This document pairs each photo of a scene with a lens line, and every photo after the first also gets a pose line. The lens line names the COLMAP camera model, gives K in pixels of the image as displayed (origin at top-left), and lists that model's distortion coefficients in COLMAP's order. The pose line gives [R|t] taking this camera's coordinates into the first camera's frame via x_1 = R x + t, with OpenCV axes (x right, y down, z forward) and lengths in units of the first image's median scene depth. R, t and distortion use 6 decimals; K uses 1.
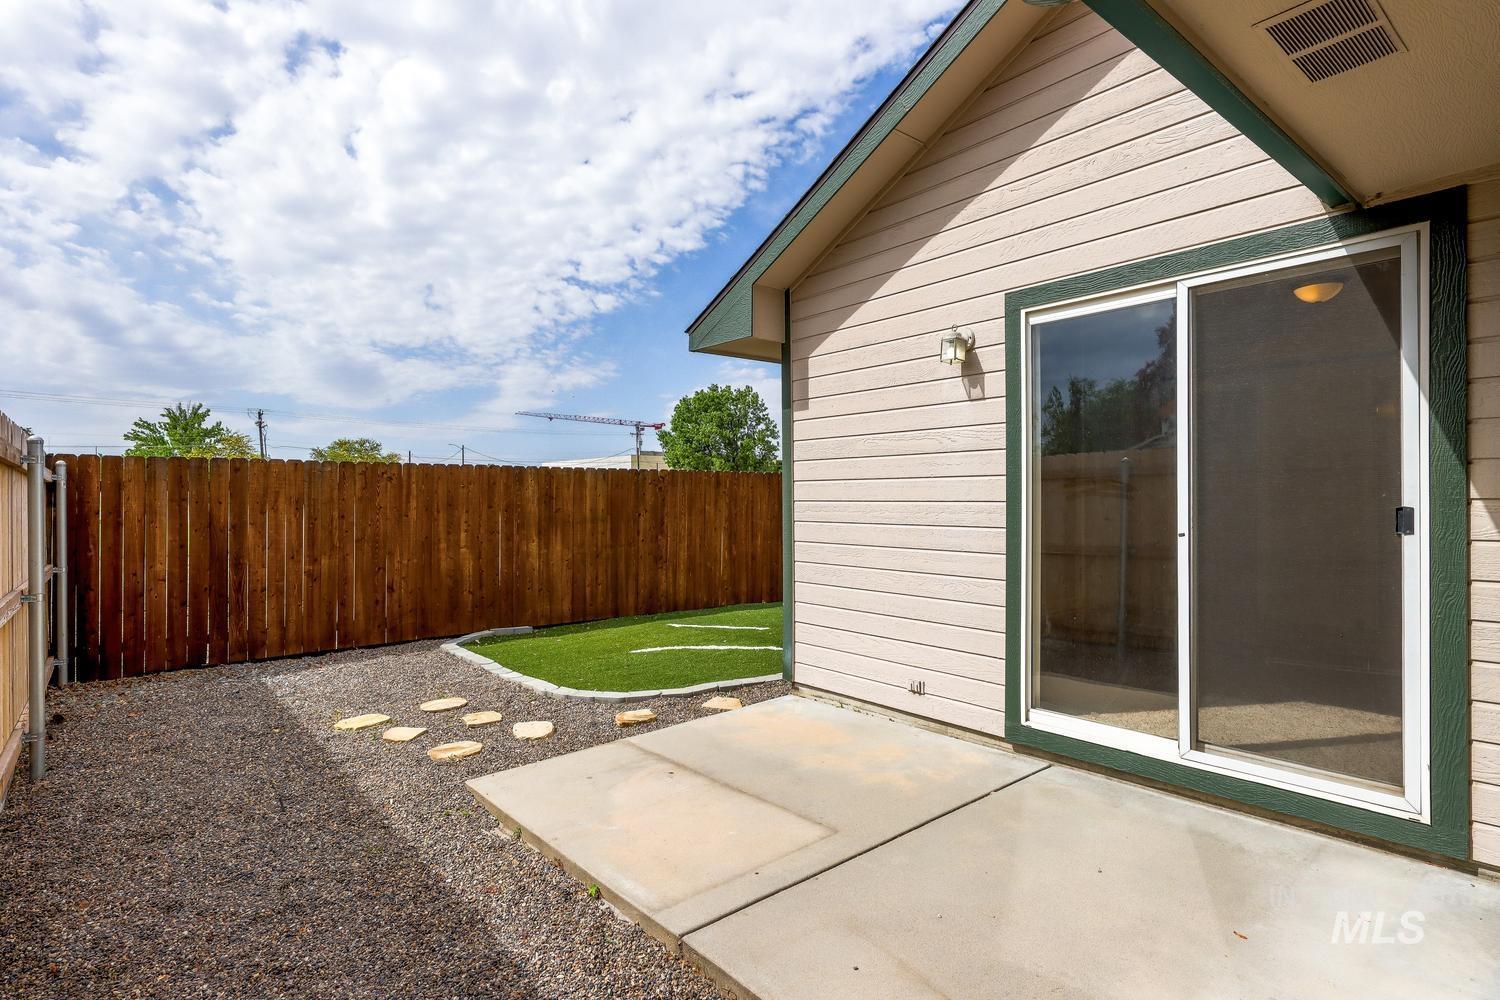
lens RADIAL K [[778.1, 0, 766.0], [0, 778.1, 498.3], [0, 0, 1]] dist [-0.000999, 0.000427]
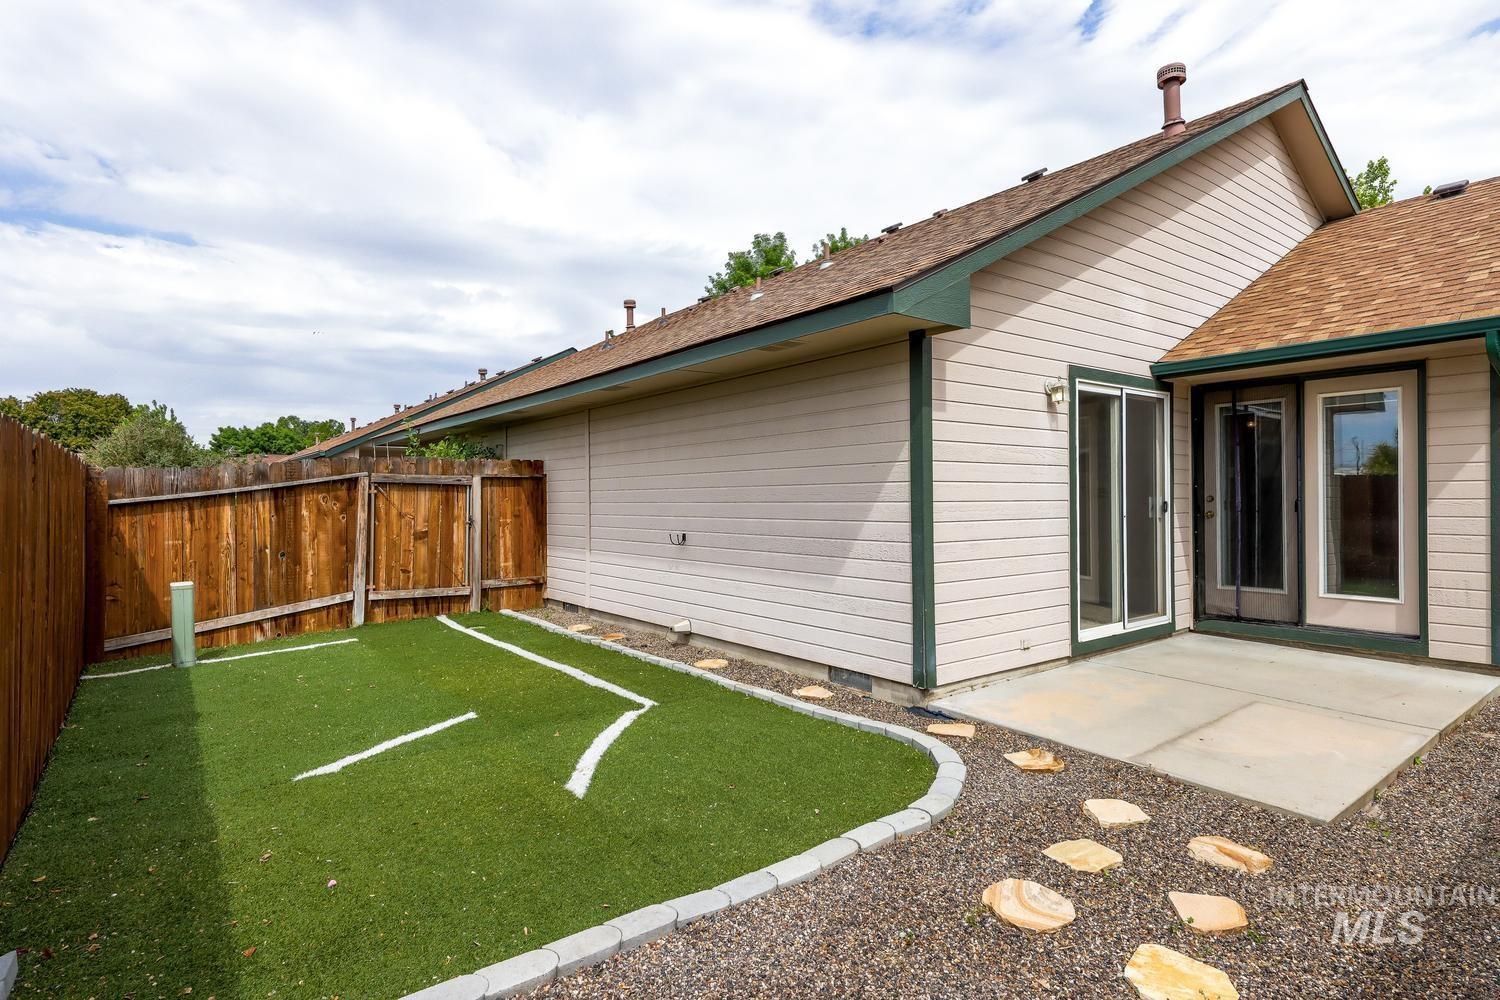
lens RADIAL K [[776.1, 0, 753.8], [0, 776.1, 498.4], [0, 0, 1]] dist [0.005742, -0.004669]
pose [[0.052891, 0.005344, 0.998586, -1.226768], [0.006881, 0.999960, -0.005715, 0.004326], [-0.998577, 0.007173, 0.052852, 1.514891]]
